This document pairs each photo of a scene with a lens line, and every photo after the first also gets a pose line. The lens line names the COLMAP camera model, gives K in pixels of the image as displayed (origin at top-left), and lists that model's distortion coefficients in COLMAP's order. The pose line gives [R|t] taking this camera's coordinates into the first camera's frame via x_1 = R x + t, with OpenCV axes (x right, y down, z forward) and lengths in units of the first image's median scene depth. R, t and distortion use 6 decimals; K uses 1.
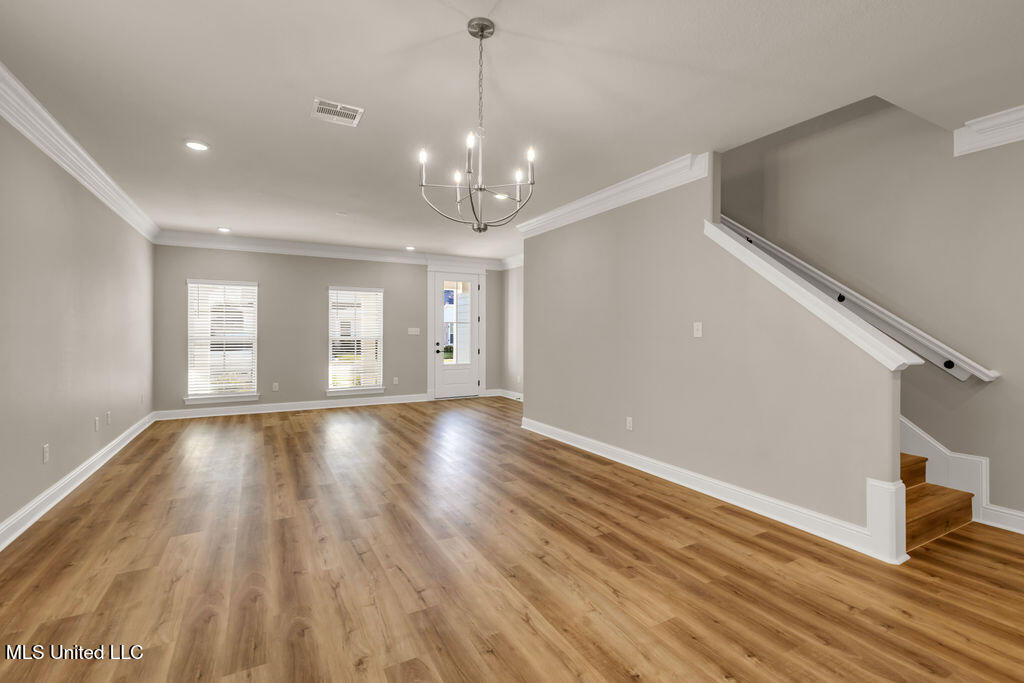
lens RADIAL K [[468.1, 0, 521.0], [0, 468.1, 339.8], [0, 0, 1]] dist [0.008122, -0.000309]
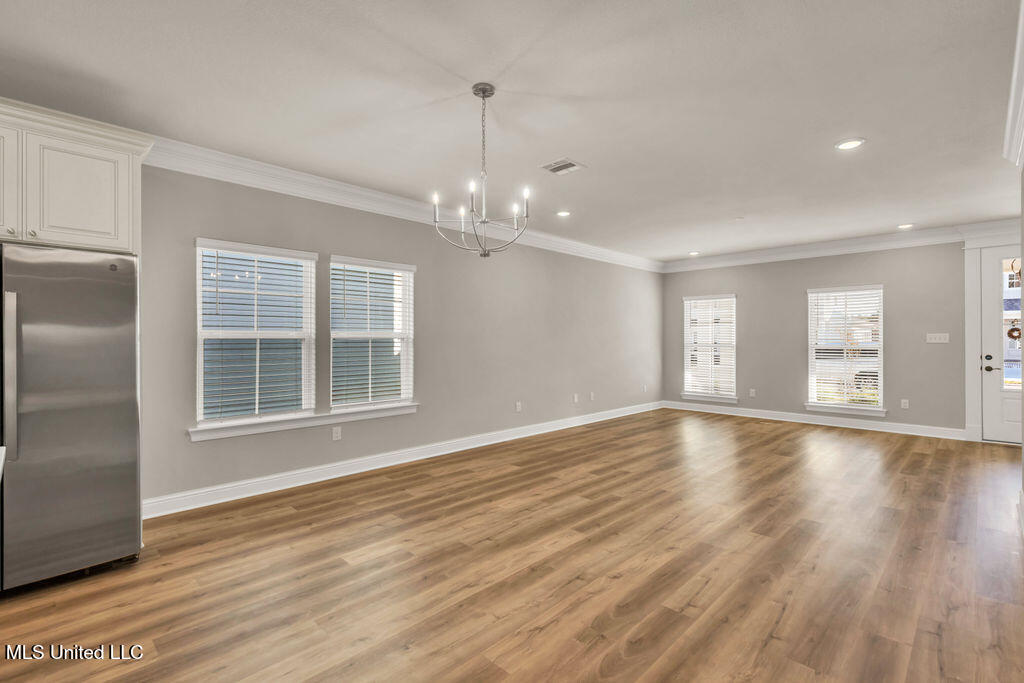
lens RADIAL K [[468.1, 0, 521.0], [0, 468.1, 339.8], [0, 0, 1]] dist [0.008122, -0.000309]
pose [[0.287795, -0.003245, -0.957687, 0.673037], [-0.012861, 0.999891, -0.007252, -0.005215], [0.957606, 0.014404, 0.287722, 0.448480]]
